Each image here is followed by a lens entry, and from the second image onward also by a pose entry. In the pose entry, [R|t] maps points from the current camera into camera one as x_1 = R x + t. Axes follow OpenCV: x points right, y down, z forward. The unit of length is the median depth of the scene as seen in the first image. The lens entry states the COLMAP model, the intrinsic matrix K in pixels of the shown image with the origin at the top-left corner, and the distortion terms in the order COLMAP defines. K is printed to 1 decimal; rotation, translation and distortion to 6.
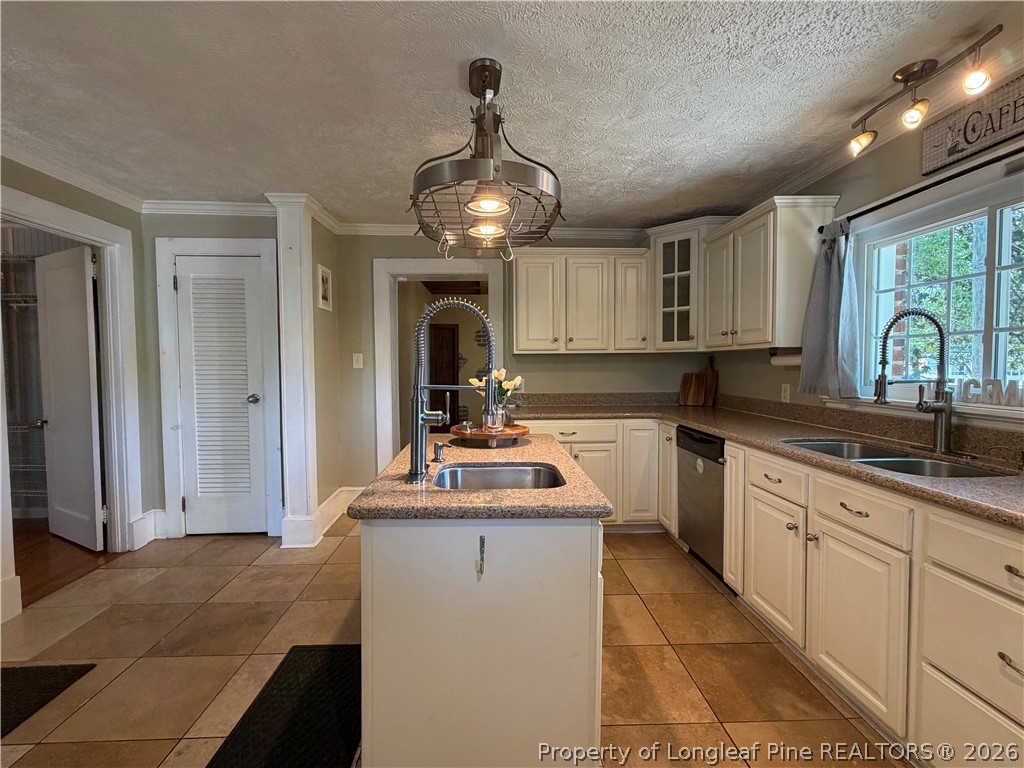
lens RADIAL K [[473.1, 0, 512.0], [0, 473.1, 384.0], [0, 0, 1]] dist [-0.000252, -0.000069]
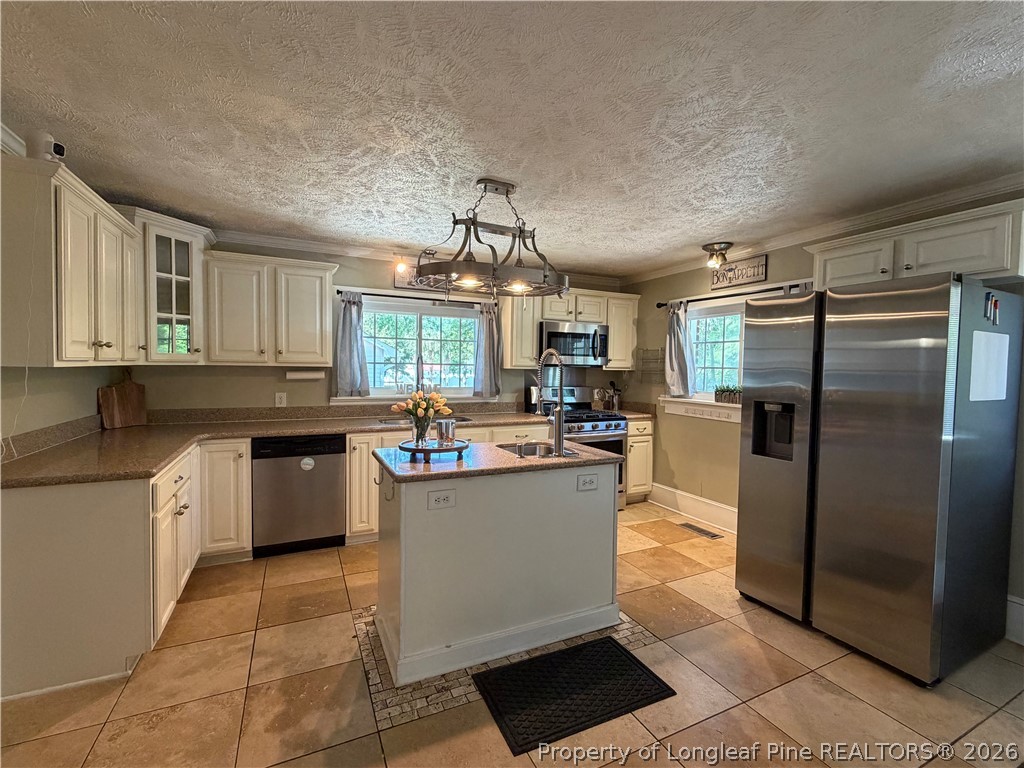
lens RADIAL K [[444.2, 0, 512.0], [0, 444.2, 384.0], [0, 0, 1]] dist [-0.000837, 0.000742]
pose [[-0.388400, -0.039135, 0.920660, -0.706717], [0.025105, 0.998278, 0.053025, -0.065053], [-0.921149, 0.043708, -0.386748, 0.796682]]
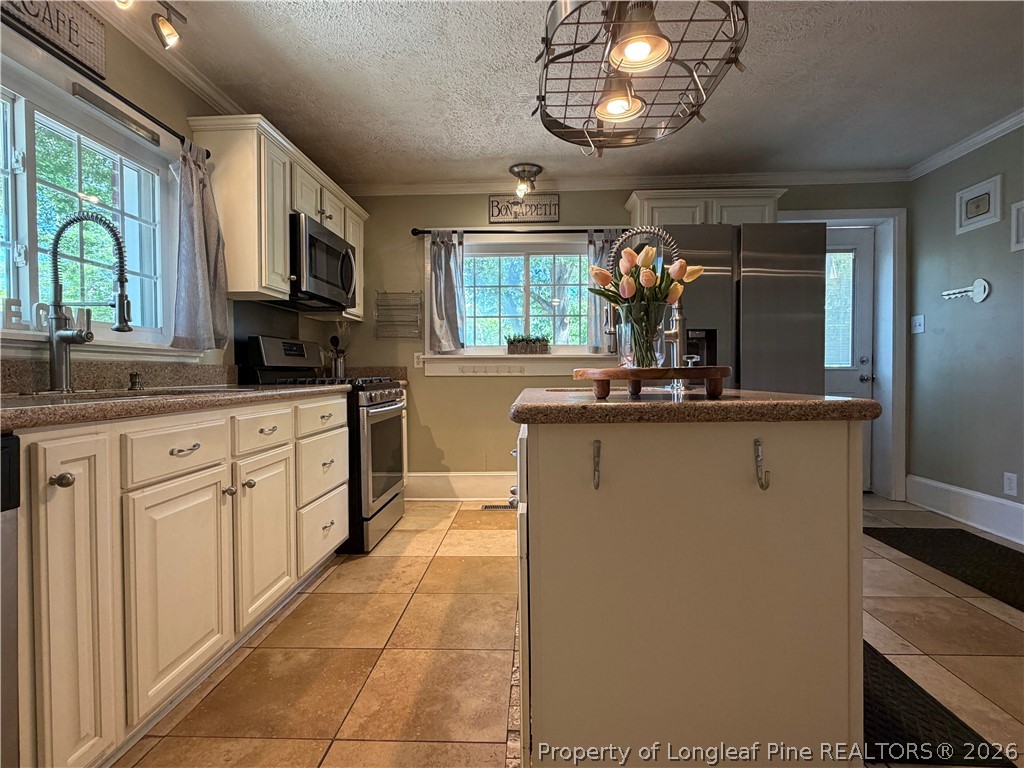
lens RADIAL K [[520.6, 0, 512.0], [0, 520.6, 384.0], [0, 0, 1]] dist [0.002377, 0.000451]
pose [[-0.995599, 0.005751, 0.093535, 0.032648], [0.012167, 0.997600, 0.068169, 0.043372], [-0.092918, 0.069007, -0.993280, 1.022107]]
